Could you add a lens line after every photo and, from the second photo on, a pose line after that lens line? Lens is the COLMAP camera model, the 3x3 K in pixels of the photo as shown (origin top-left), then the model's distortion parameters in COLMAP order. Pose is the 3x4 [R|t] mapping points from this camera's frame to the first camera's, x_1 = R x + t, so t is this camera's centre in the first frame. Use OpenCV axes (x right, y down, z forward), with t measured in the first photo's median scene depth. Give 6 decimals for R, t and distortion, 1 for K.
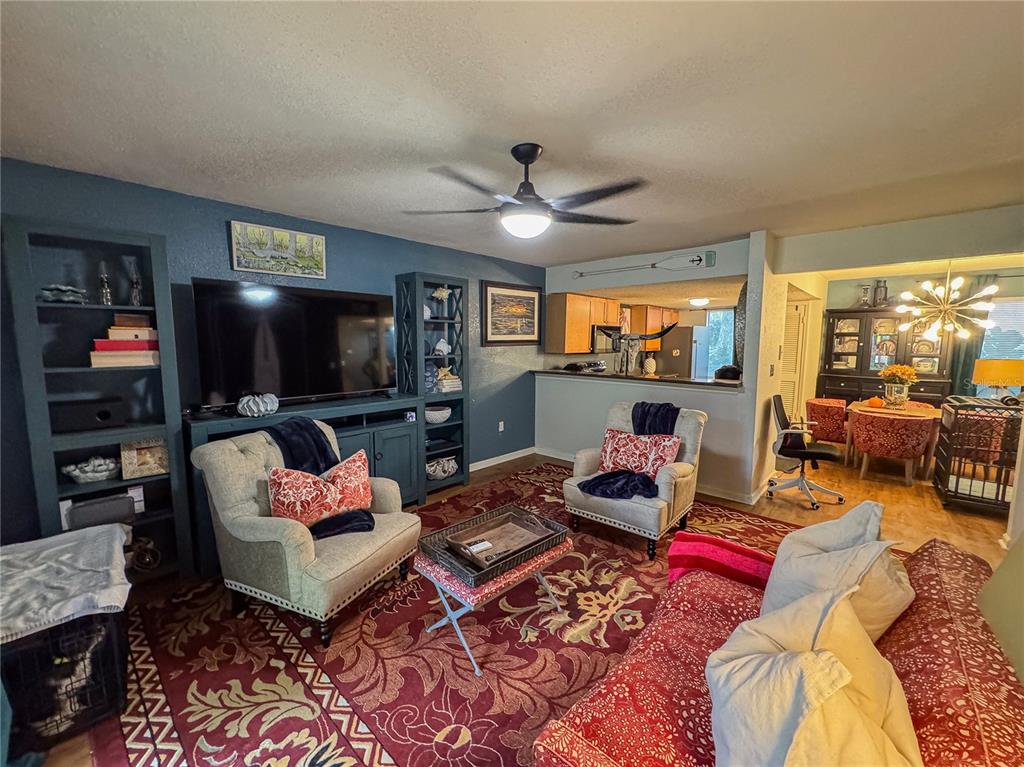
lens RADIAL K [[412.2, 0, 512.0], [0, 412.2, 383.5], [0, 0, 1]] dist [-0.002072, -0.000450]
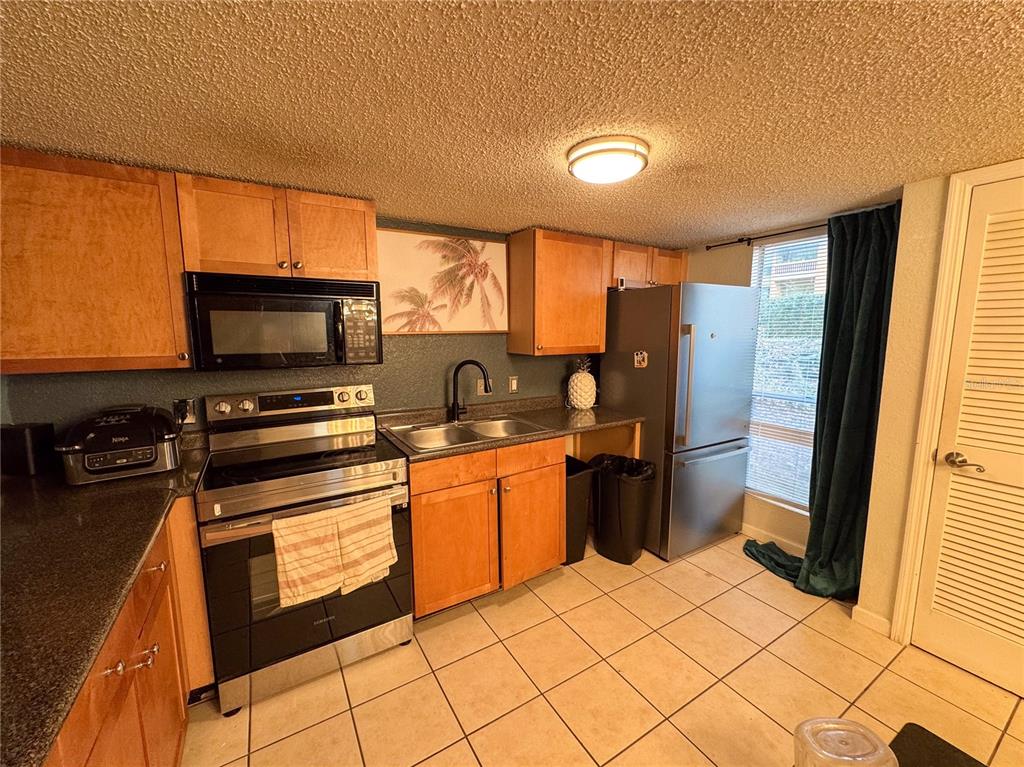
lens RADIAL K [[409.5, 0, 513.8], [0, 409.5, 384.2], [0, 0, 1]] dist [0.000123, -0.000131]
pose [[0.962820, 0.029537, -0.268523, 1.181449], [-0.021878, 0.999265, 0.031469, -0.187225], [0.269256, -0.024424, 0.962759, 1.868074]]
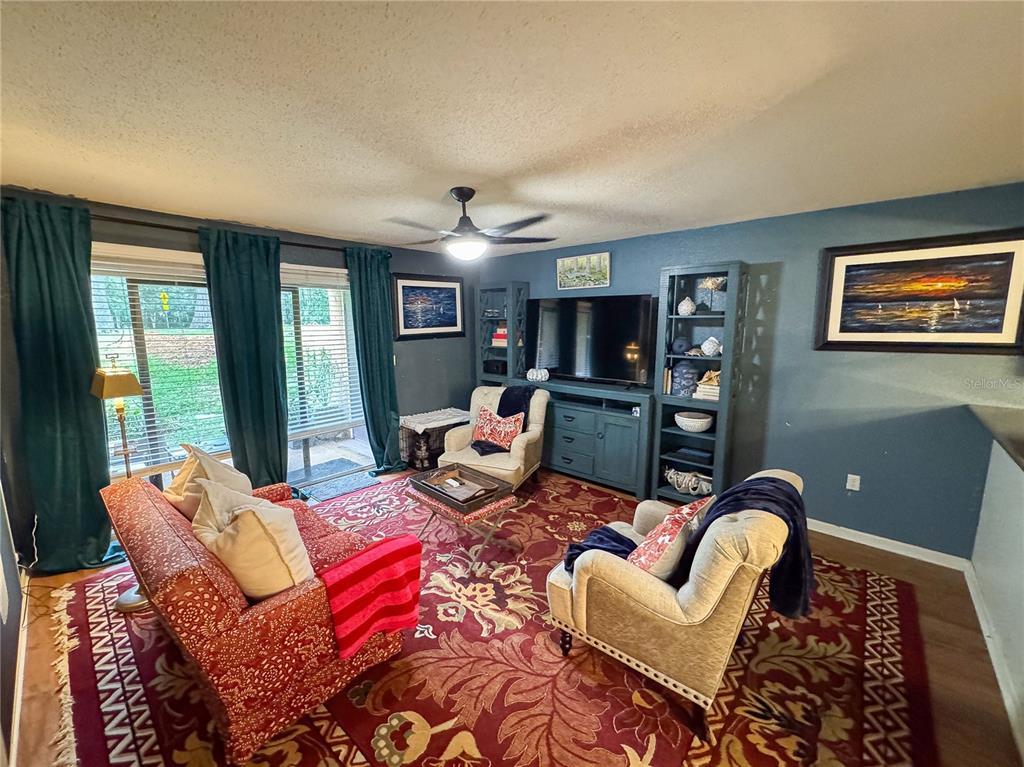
lens RADIAL K [[409.5, 0, 513.8], [0, 409.5, 384.2], [0, 0, 1]] dist [0.000123, -0.000131]
pose [[0.028573, 0.148363, -0.988520, 1.130984], [-0.104545, 0.983944, 0.144654, -0.155290], [0.994110, 0.099212, 0.043625, 0.962893]]
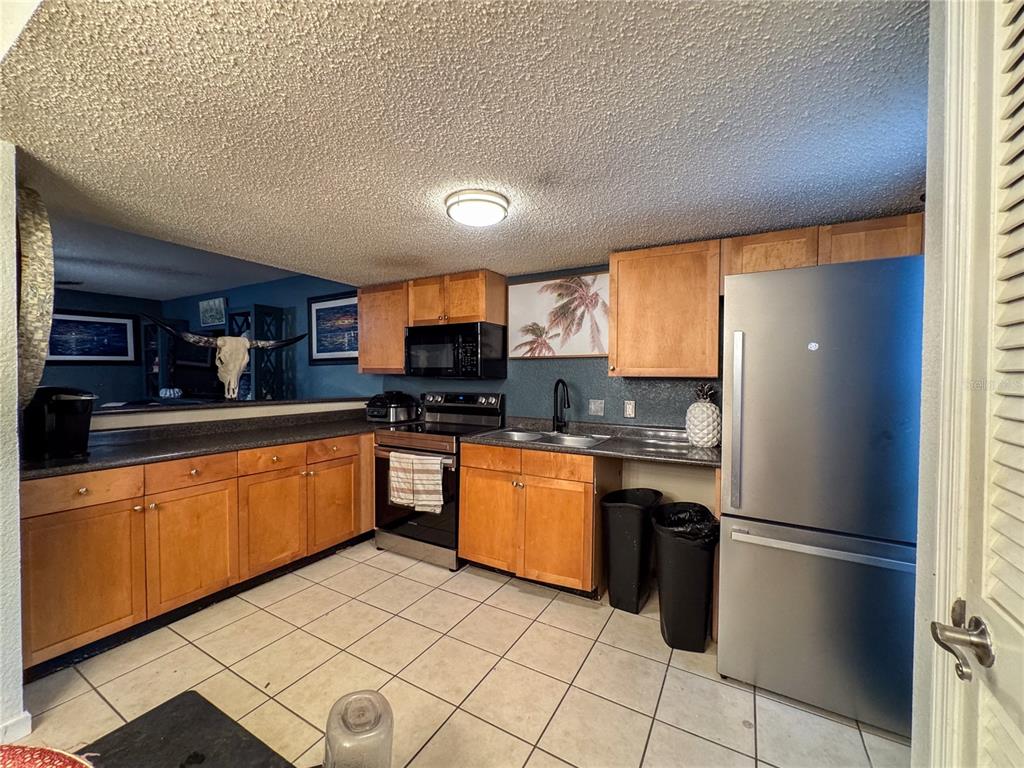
lens RADIAL K [[412.2, 0, 512.0], [0, 412.2, 384.0], [0, 0, 1]] dist [-0.002072, -0.000450]
pose [[0.235667, 0.019422, -0.971640, 1.932865], [-0.106223, 0.994325, -0.005889, -0.177137], [0.966011, 0.104599, 0.236392, 2.416578]]
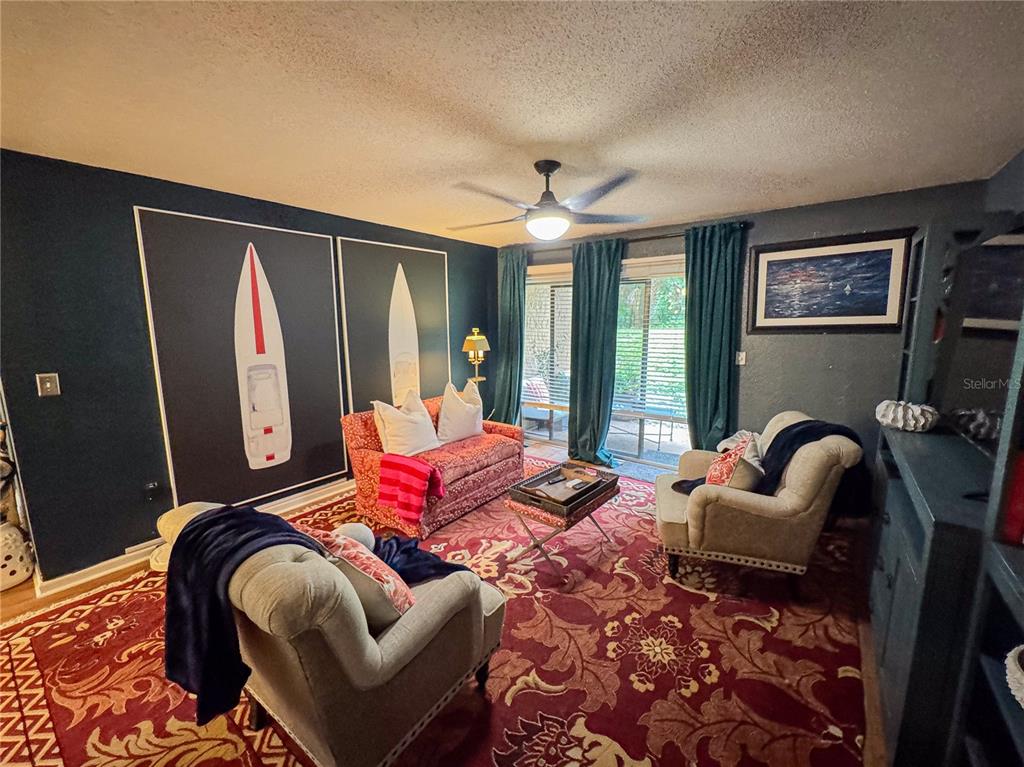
lens RADIAL K [[421.9, 0, 517.5], [0, 421.9, 383.7], [0, 0, 1]] dist [-0.000628, 0.000224]
pose [[-0.994050, 0.017909, -0.107443, 0.213483], [-0.010075, 0.967046, 0.254401, -0.227125], [0.108459, 0.253970, -0.961112, 1.911177]]
